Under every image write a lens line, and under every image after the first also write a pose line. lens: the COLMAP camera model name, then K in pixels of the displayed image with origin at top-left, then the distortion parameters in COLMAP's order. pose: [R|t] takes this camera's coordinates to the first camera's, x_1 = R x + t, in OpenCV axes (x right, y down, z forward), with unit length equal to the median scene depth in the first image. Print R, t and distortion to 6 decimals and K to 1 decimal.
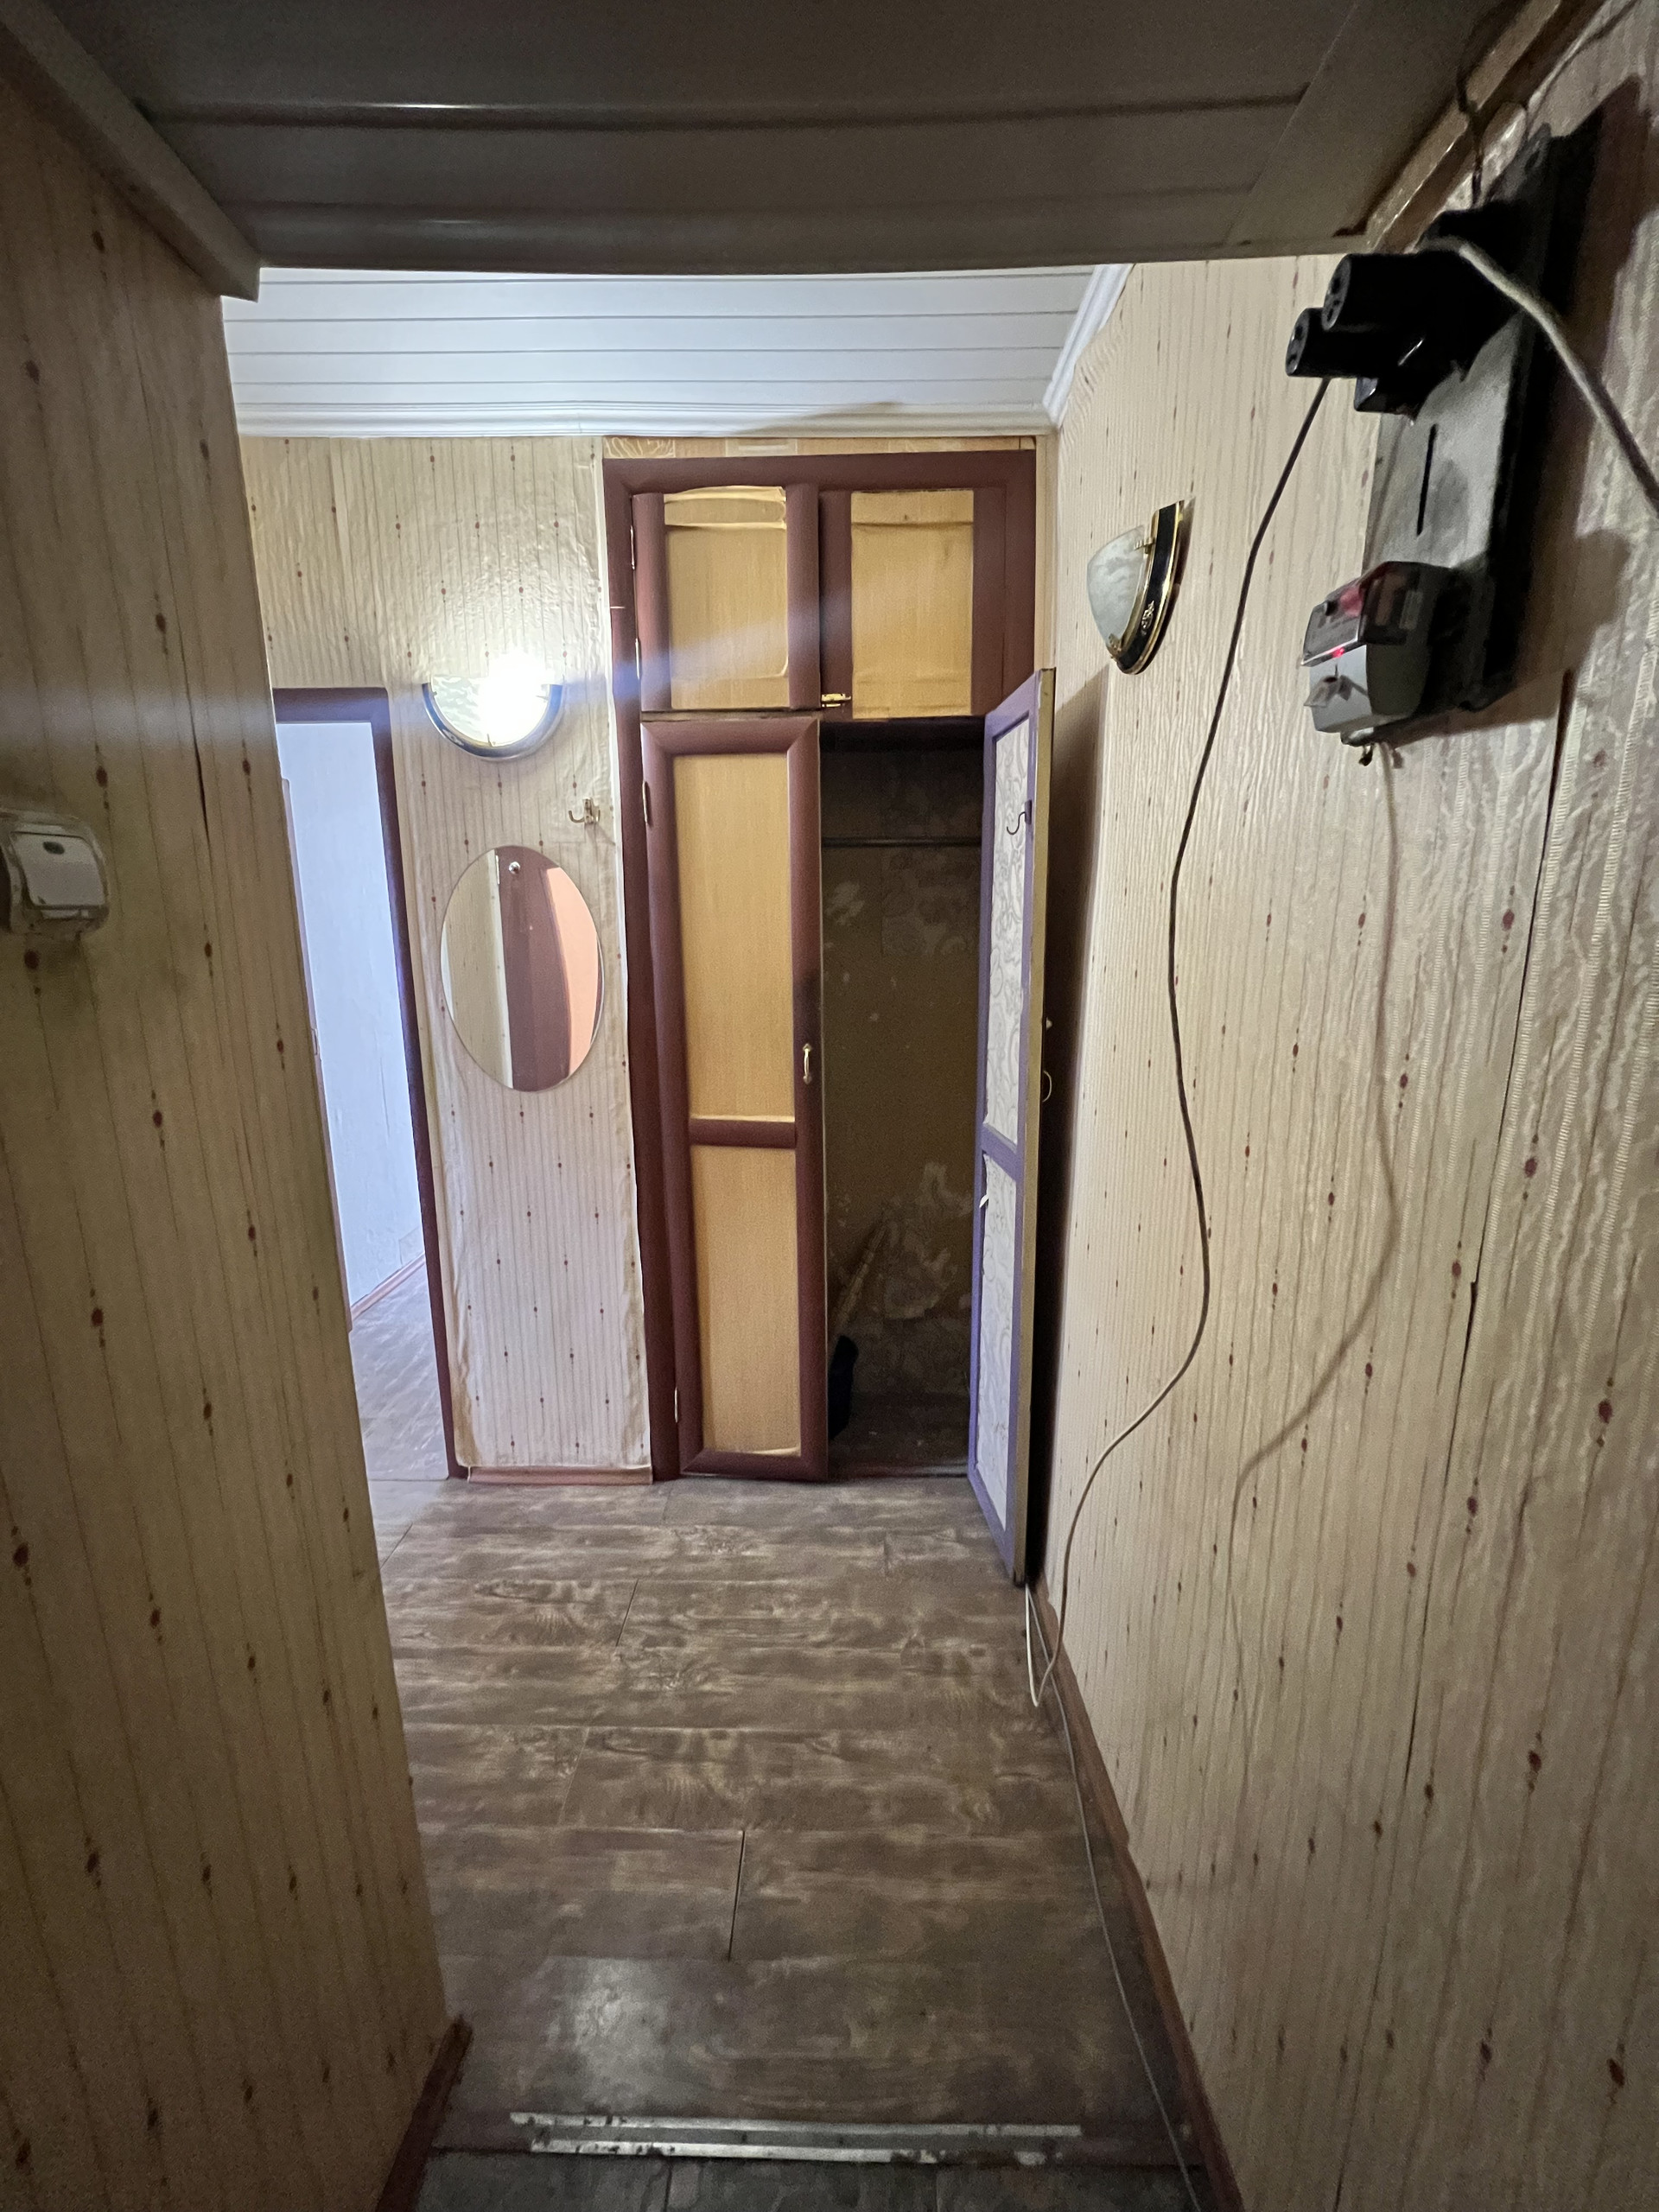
lens RADIAL K [[884.1, 0, 830.4], [0, 884.1, 1103.5], [0, 0, 1]] dist [-0.004994, 0.001659]
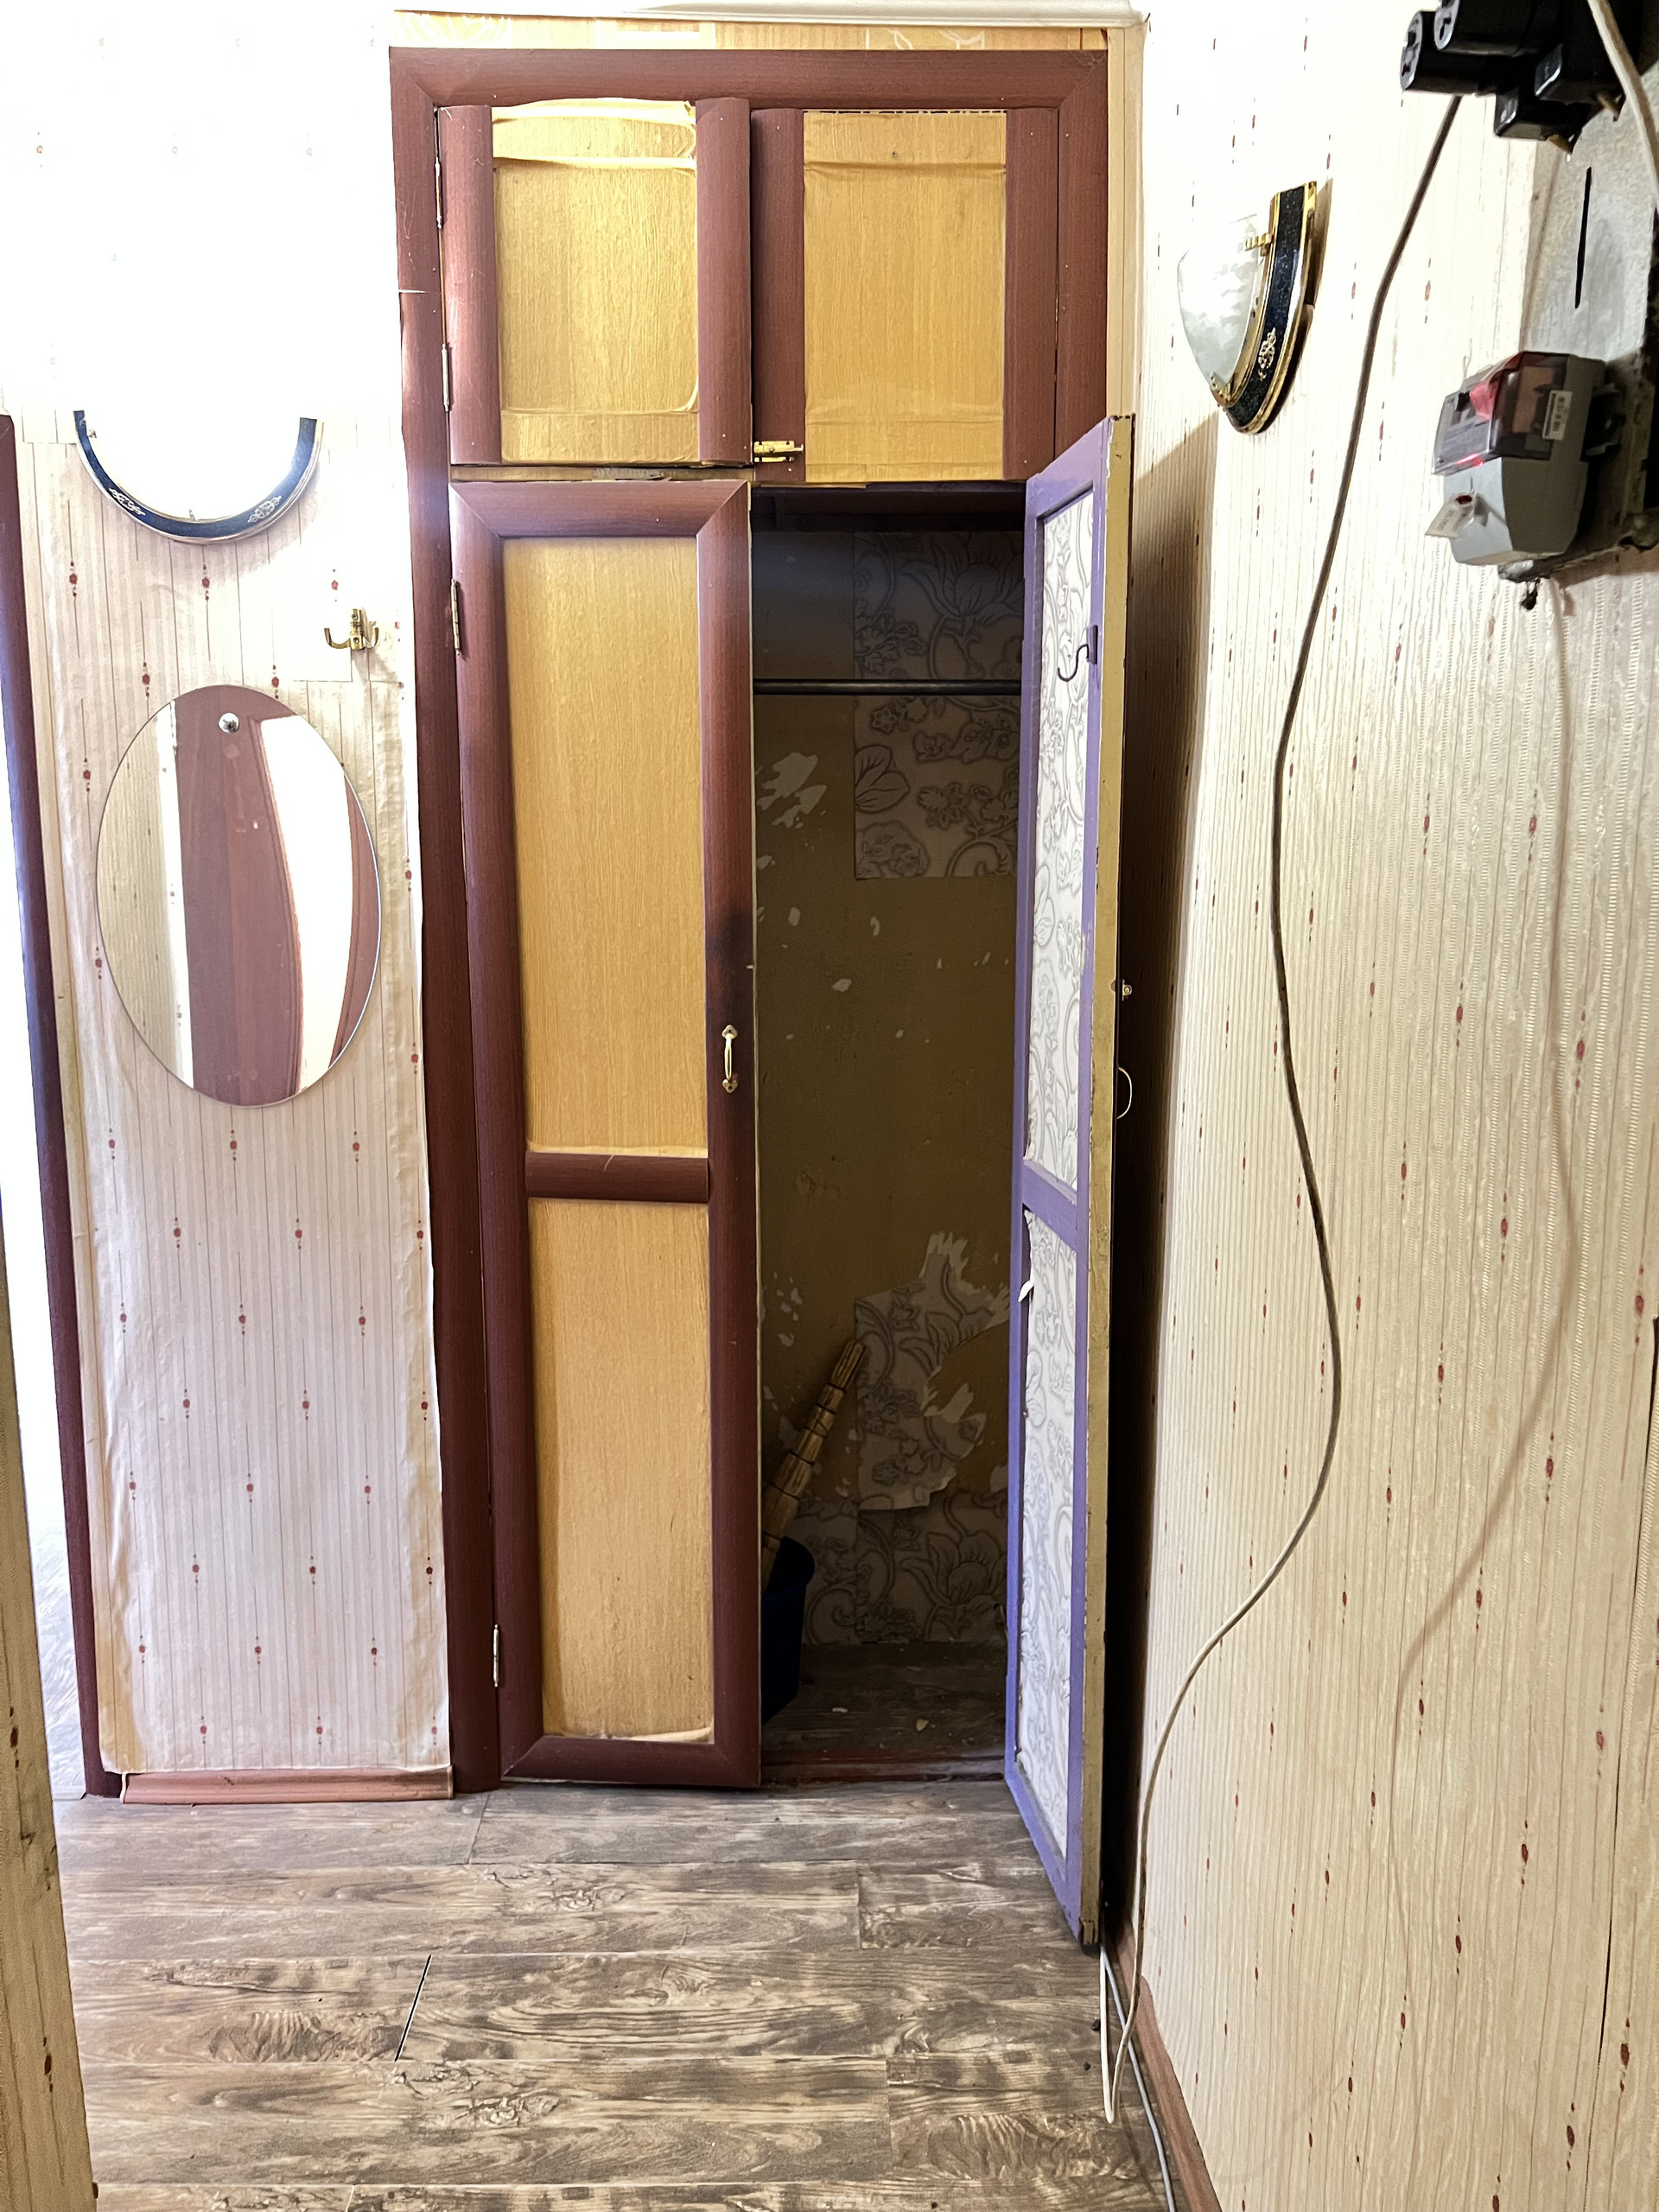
lens RADIAL K [[1663.1, 0, 822.0], [0, 1663.1, 1103.2], [0, 0, 1]] dist [0.048286, -0.061860]
pose [[0.999307, 0.001937, 0.037180, -0.005690], [-0.000694, 0.999441, -0.033411, 0.024245], [-0.037224, 0.033363, 0.998750, -0.126880]]
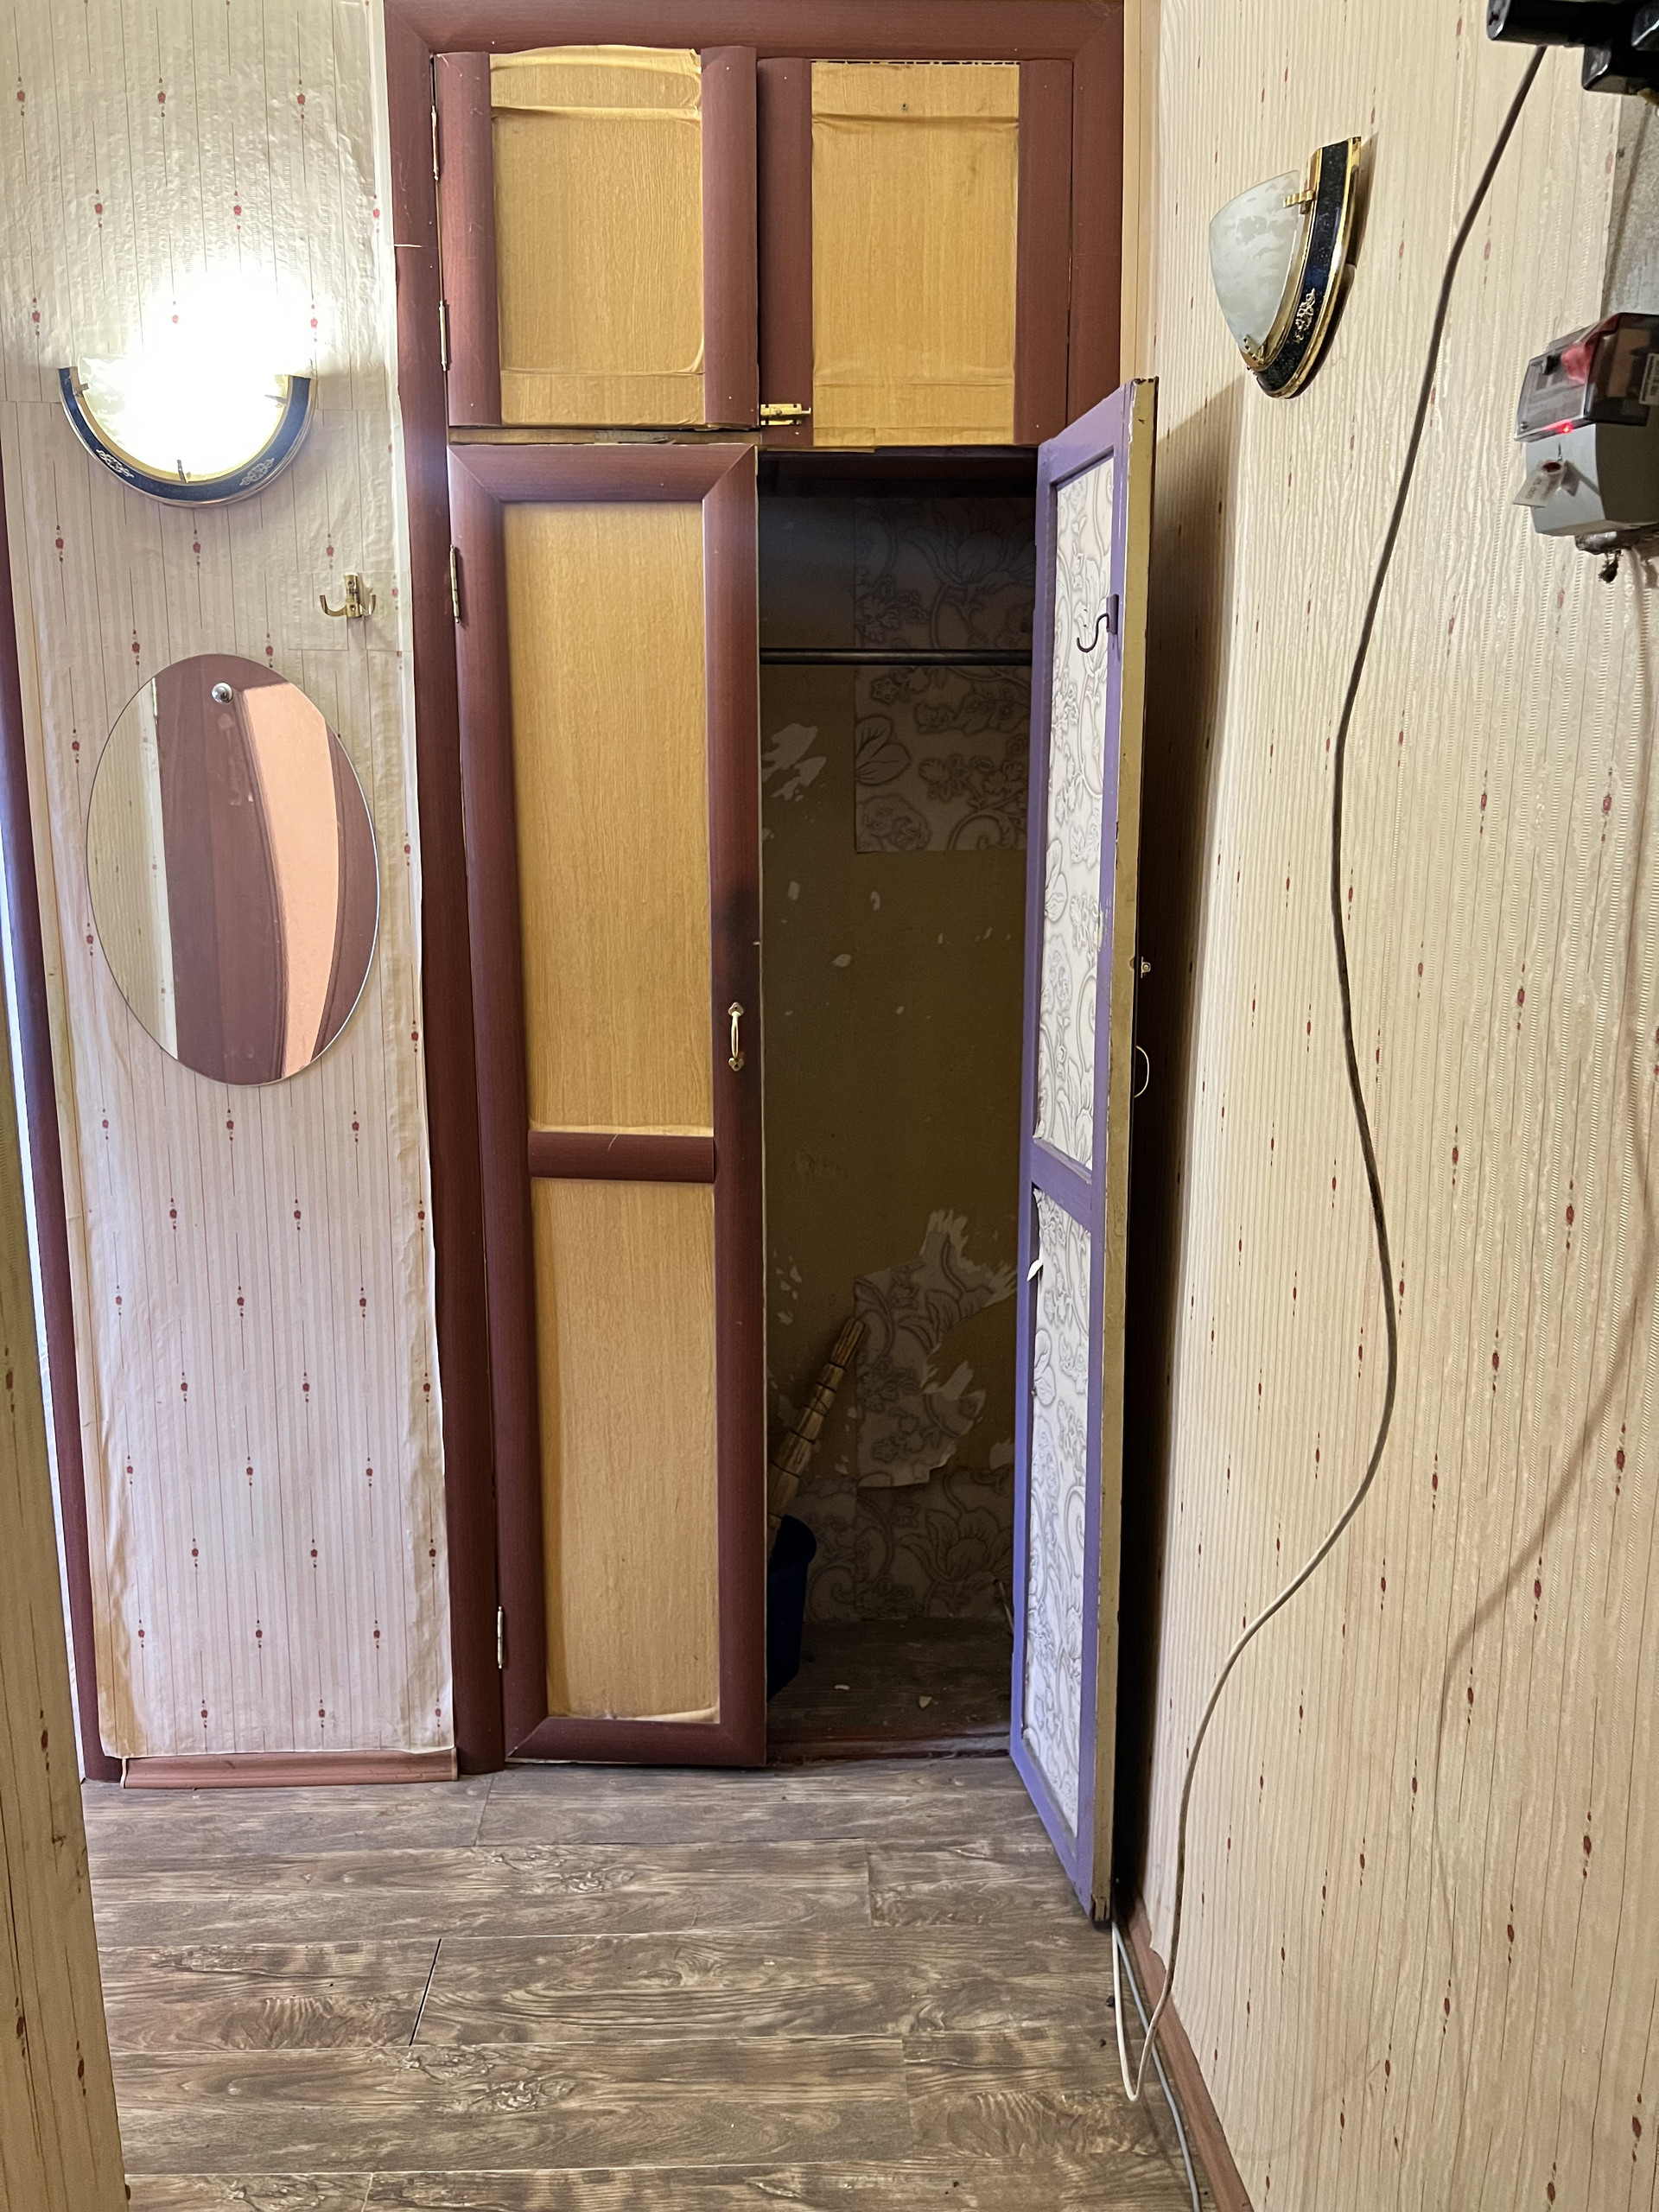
lens RADIAL K [[1663.1, 0, 820.5], [0, 1663.1, 1114.0], [0, 0, 1]] dist [0.048286, -0.061860]
pose [[0.998494, -0.001541, 0.054833, -0.033667], [0.002051, 0.999955, -0.009242, 0.018233], [-0.054816, 0.009341, 0.998453, -0.110781]]
